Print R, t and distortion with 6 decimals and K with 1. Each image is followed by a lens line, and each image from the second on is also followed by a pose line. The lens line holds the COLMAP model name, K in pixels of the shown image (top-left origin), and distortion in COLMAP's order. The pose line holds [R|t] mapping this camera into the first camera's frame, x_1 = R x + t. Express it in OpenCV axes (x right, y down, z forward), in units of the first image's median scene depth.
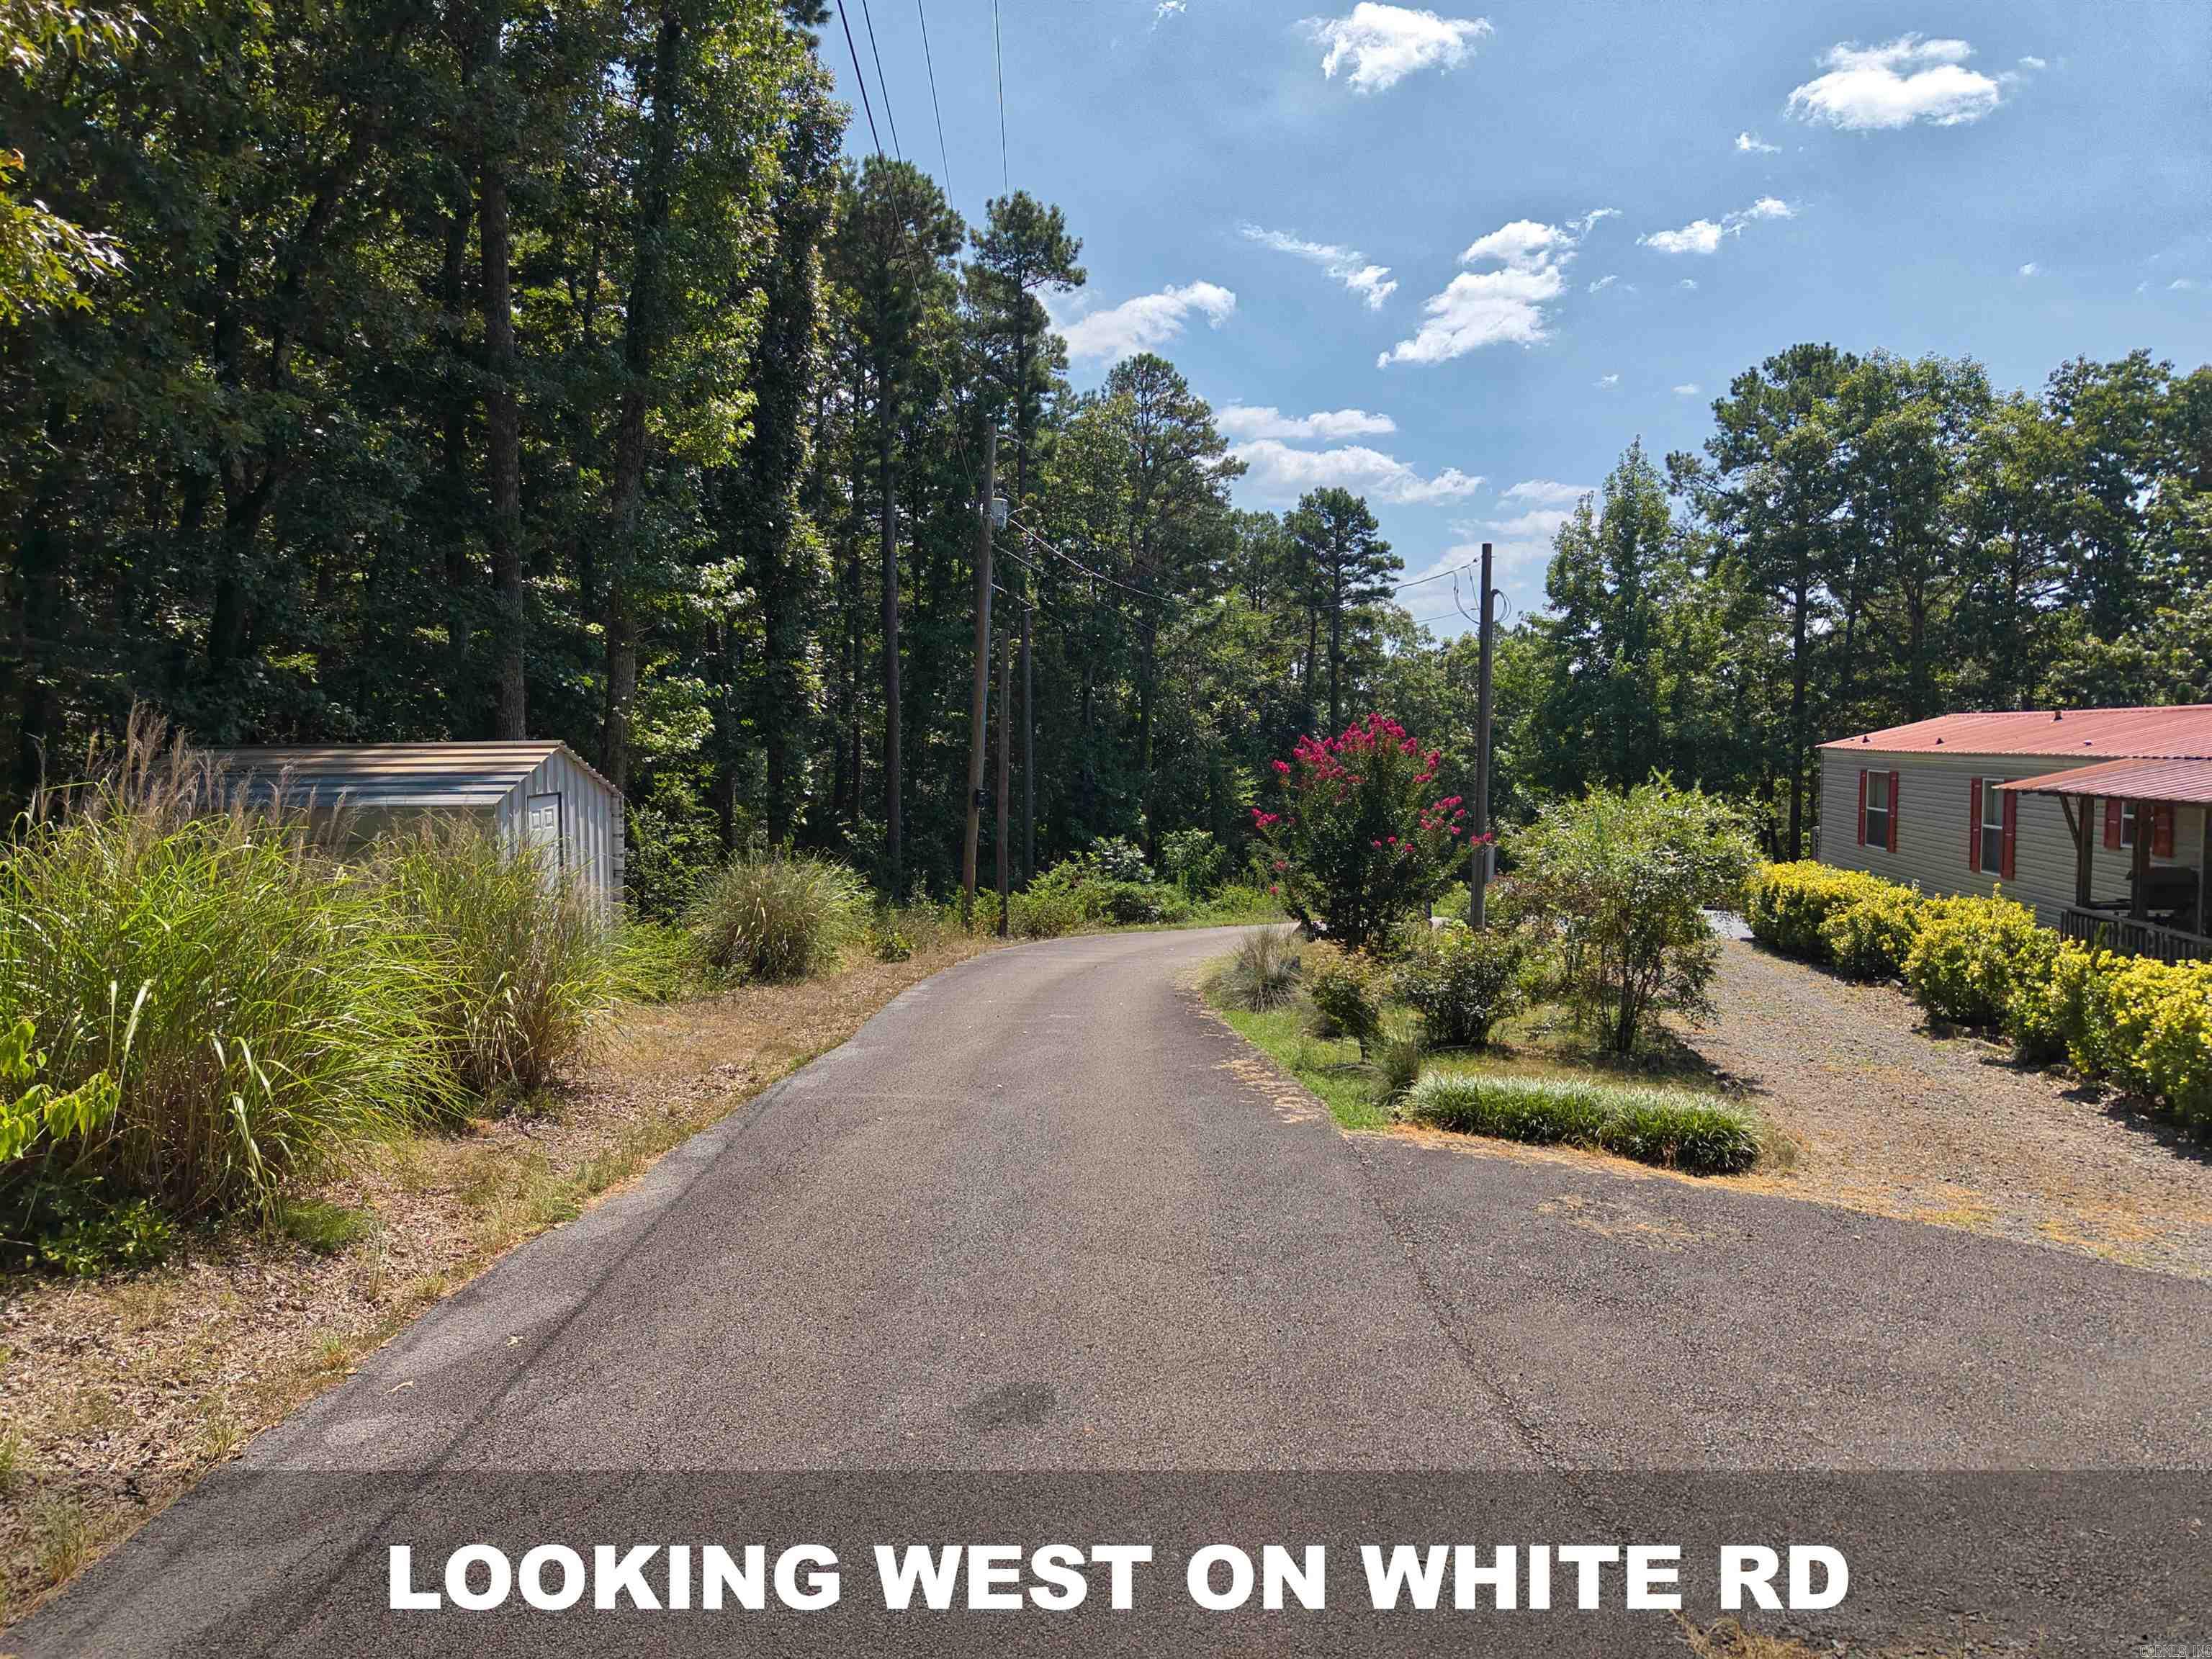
lens RADIAL K [[1548.6, 0, 1105.4], [0, 1548.6, 830.9], [0, 0, 1]] dist [0.000591, -0.020413]
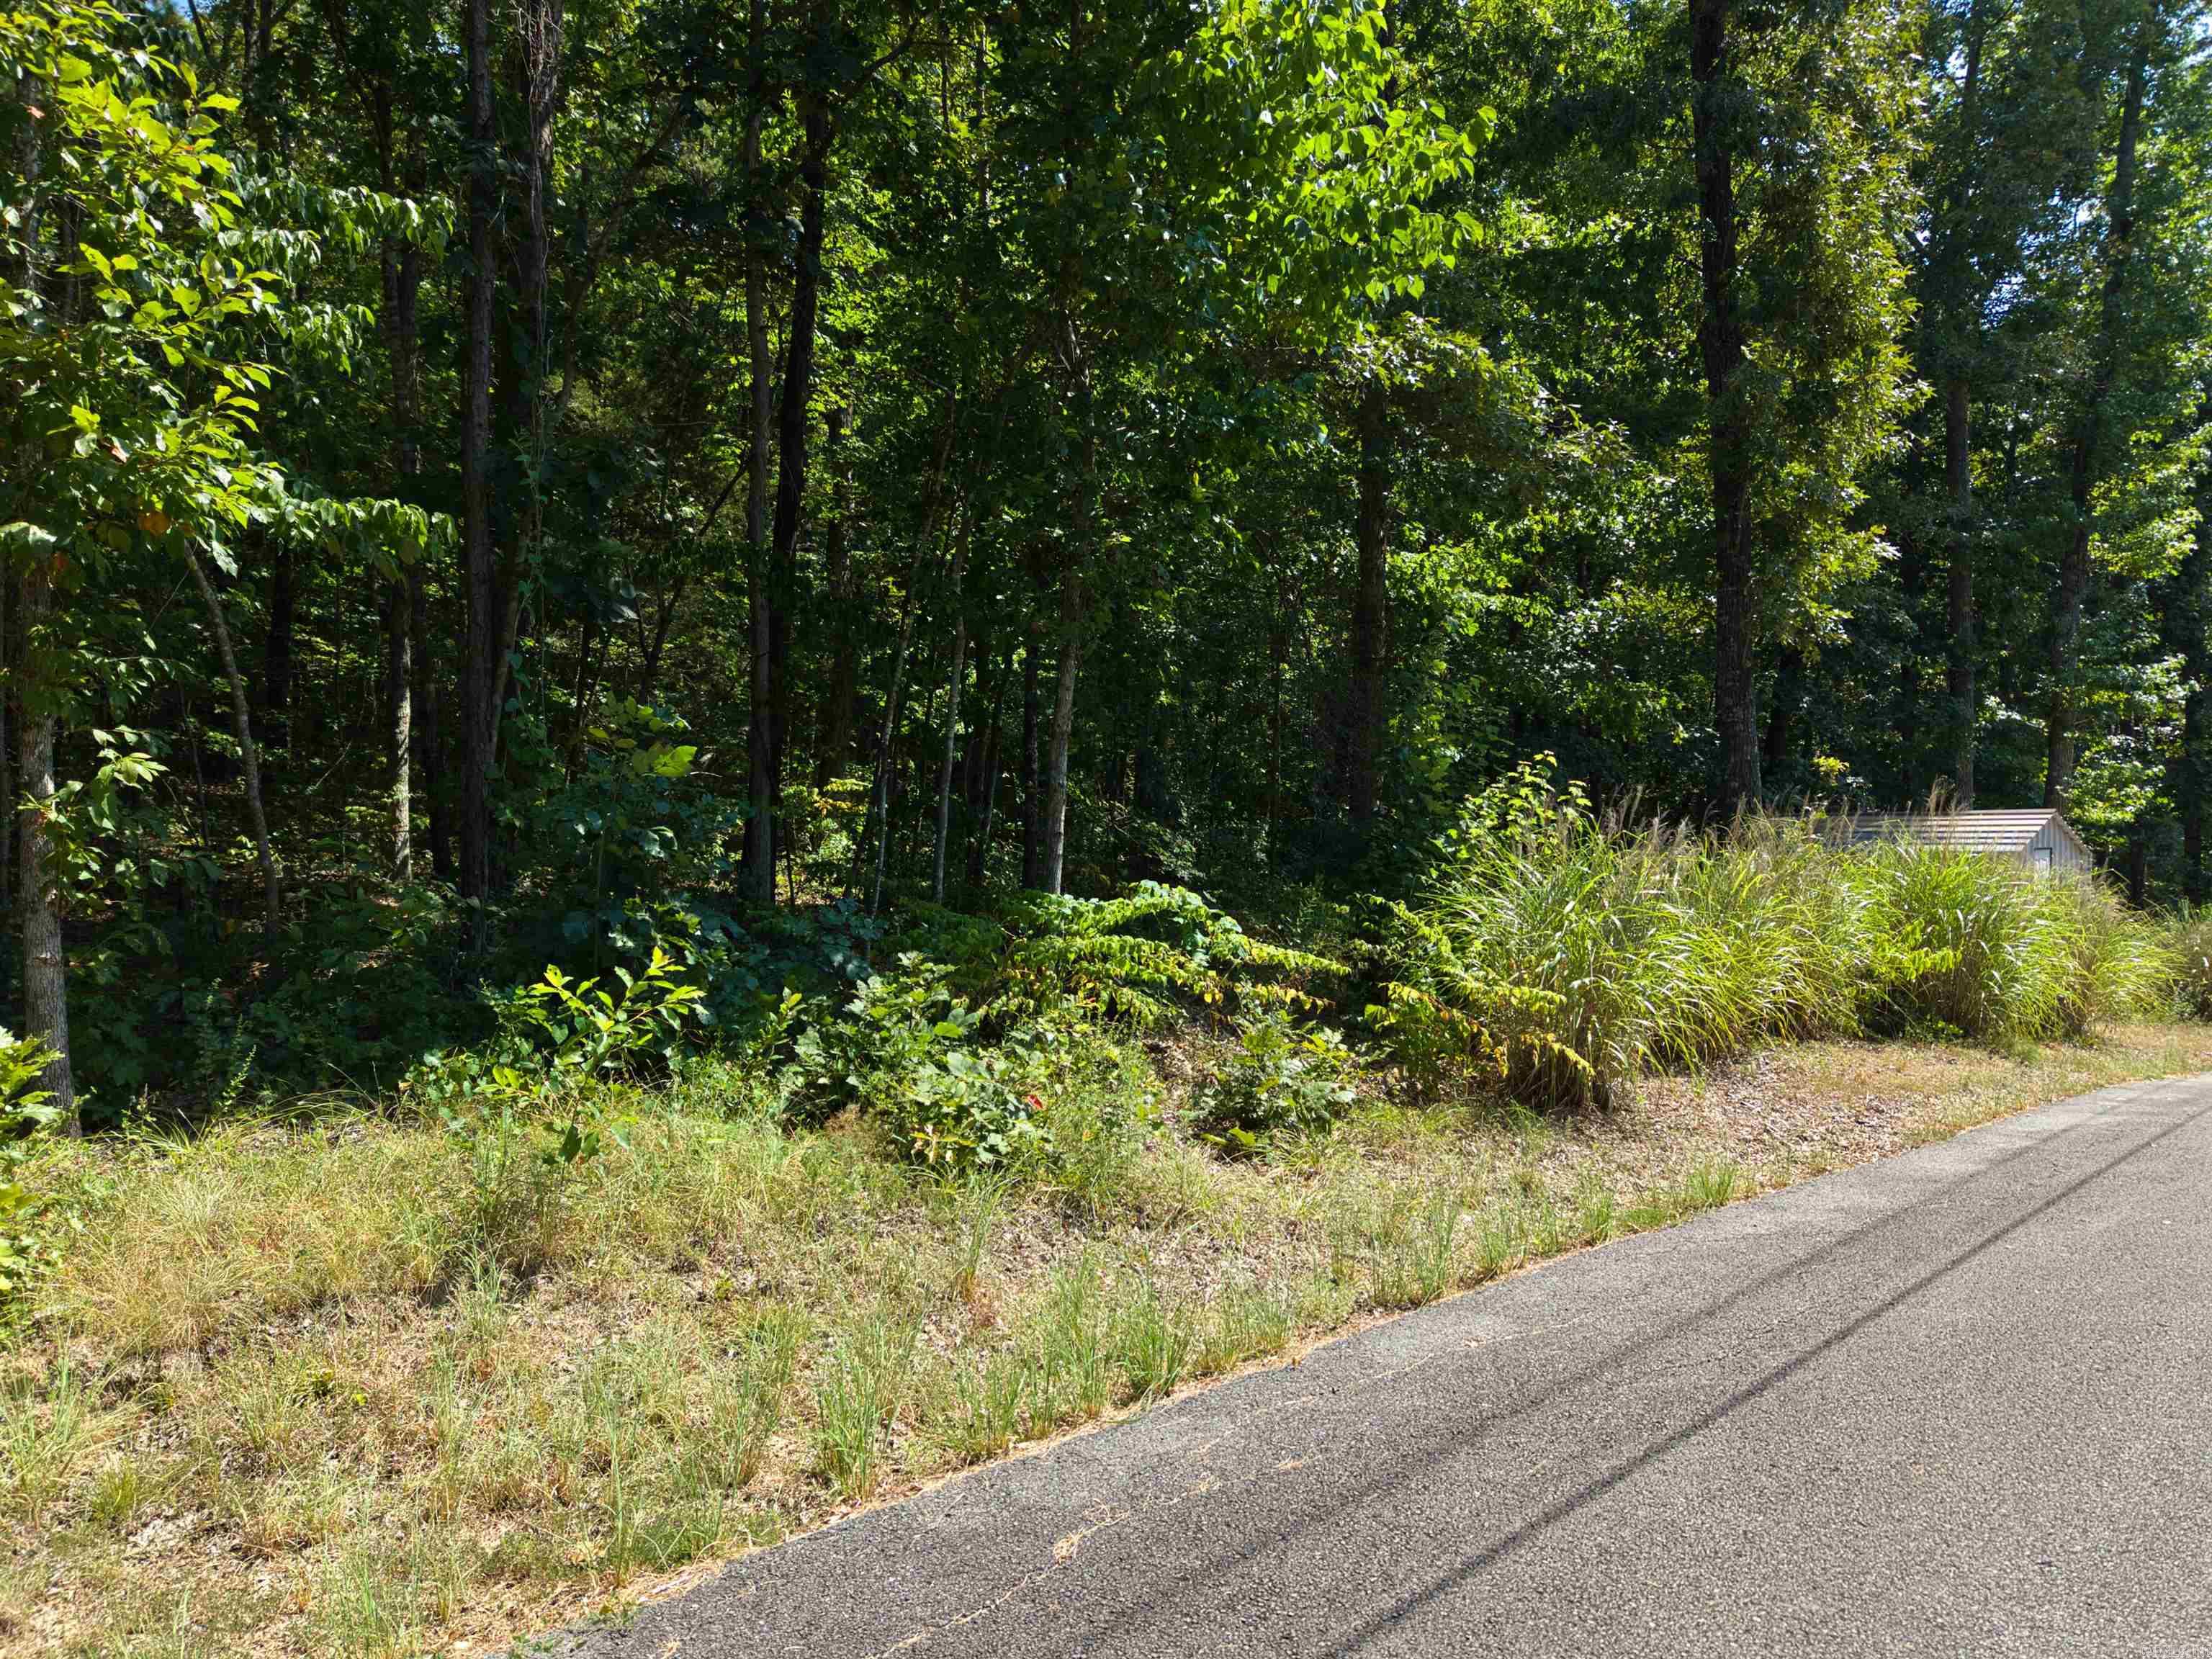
lens RADIAL K [[1548.6, 0, 1103.2], [0, 1548.6, 844.1], [0, 0, 1]] dist [0.000591, -0.020413]
pose [[0.704556, 0.005188, -0.709630, 0.011361], [-0.037054, 0.998878, -0.029486, 0.025810], [0.708681, 0.047070, 0.703957, -0.355265]]
